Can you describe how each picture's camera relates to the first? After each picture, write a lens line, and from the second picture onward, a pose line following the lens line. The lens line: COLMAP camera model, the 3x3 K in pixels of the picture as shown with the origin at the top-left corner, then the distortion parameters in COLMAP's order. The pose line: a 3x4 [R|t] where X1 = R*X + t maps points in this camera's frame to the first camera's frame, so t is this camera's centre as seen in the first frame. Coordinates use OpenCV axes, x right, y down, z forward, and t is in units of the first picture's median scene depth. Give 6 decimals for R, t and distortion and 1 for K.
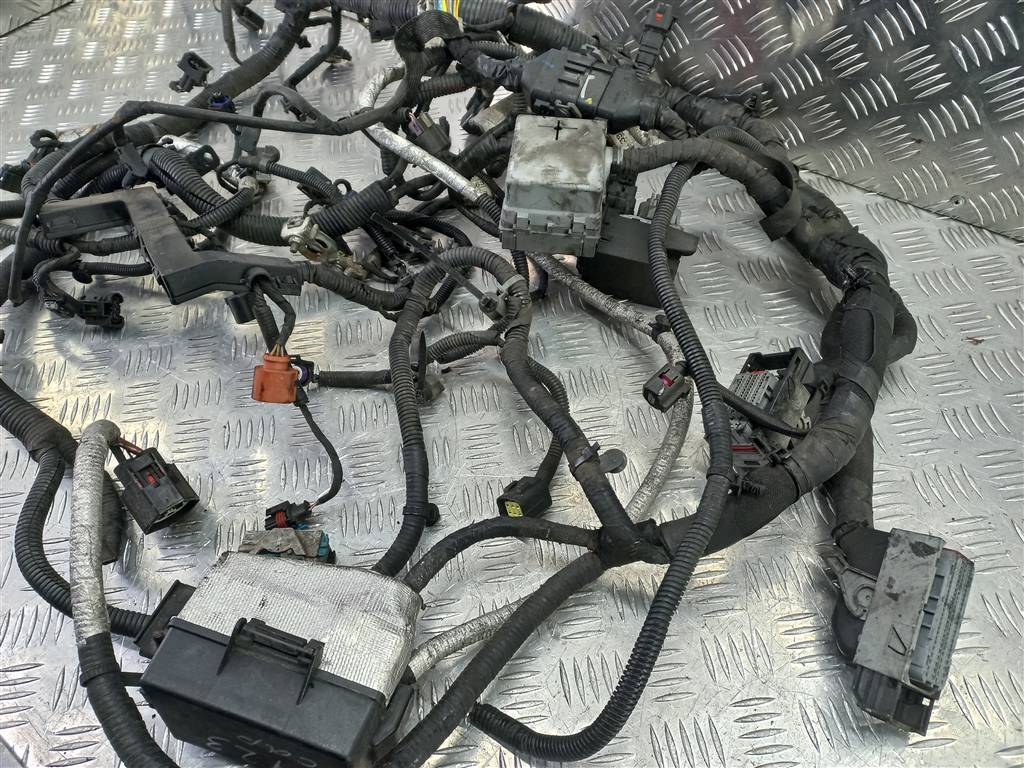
lens RADIAL K [[741.7, 0, 512.0], [0, 741.7, 384.0], [0, 0, 1]] dist [0.047223, -0.006139]
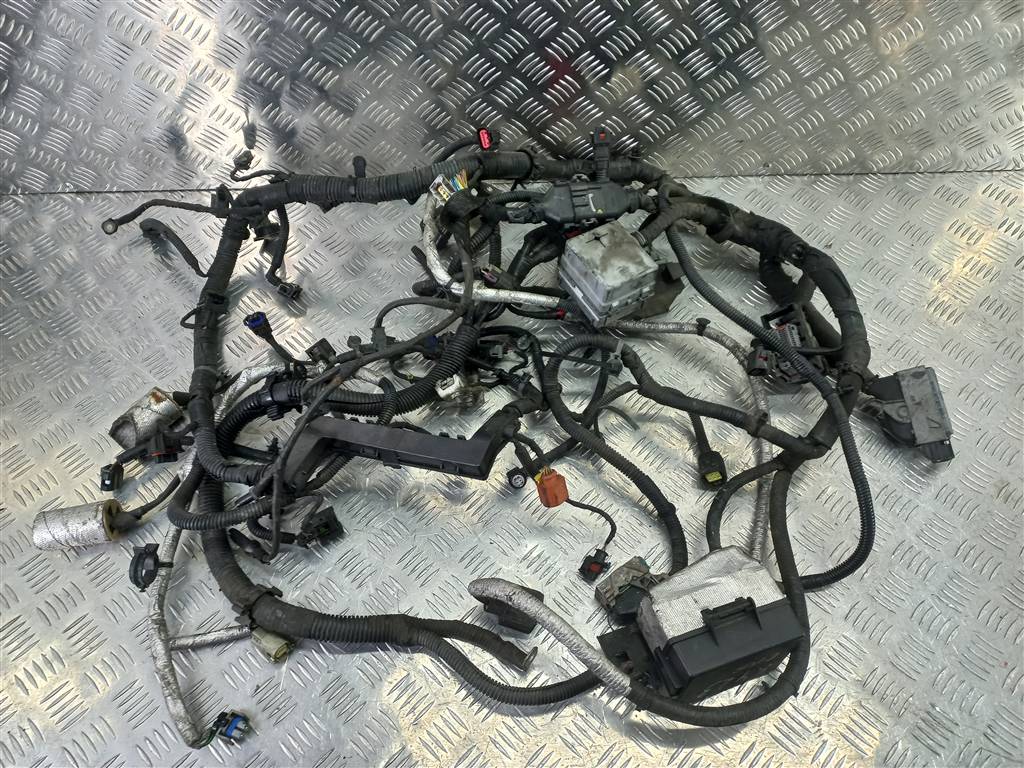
lens RADIAL K [[741.7, 0, 512.0], [0, 741.7, 384.0], [0, 0, 1]] dist [0.047223, -0.006139]
pose [[0.785570, -0.496448, 0.369349, -0.745354], [0.457003, 0.867920, 0.194584, -0.457001], [-0.417166, 0.015934, 0.908690, -0.238930]]
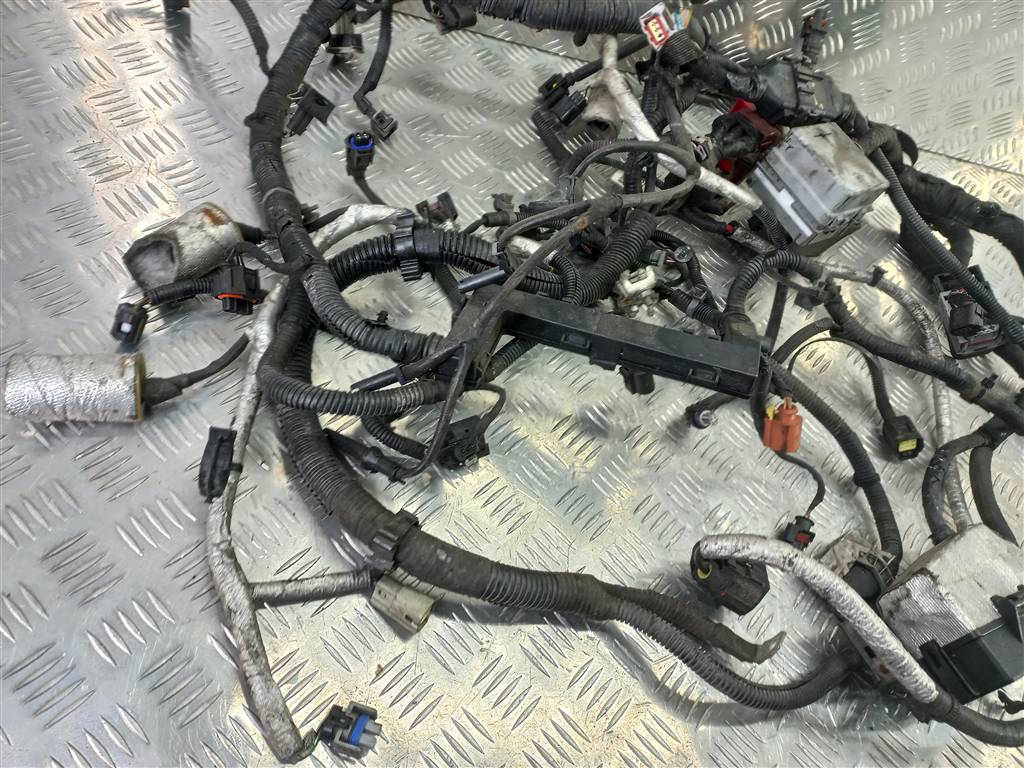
lens RADIAL K [[741.7, 0, 512.0], [0, 741.7, 384.0], [0, 0, 1]] dist [0.047223, -0.006139]
pose [[0.711167, -0.375860, 0.594113, -1.138073], [0.256489, 0.925549, 0.278517, -0.437698], [-0.654564, -0.045689, 0.754624, 0.414579]]
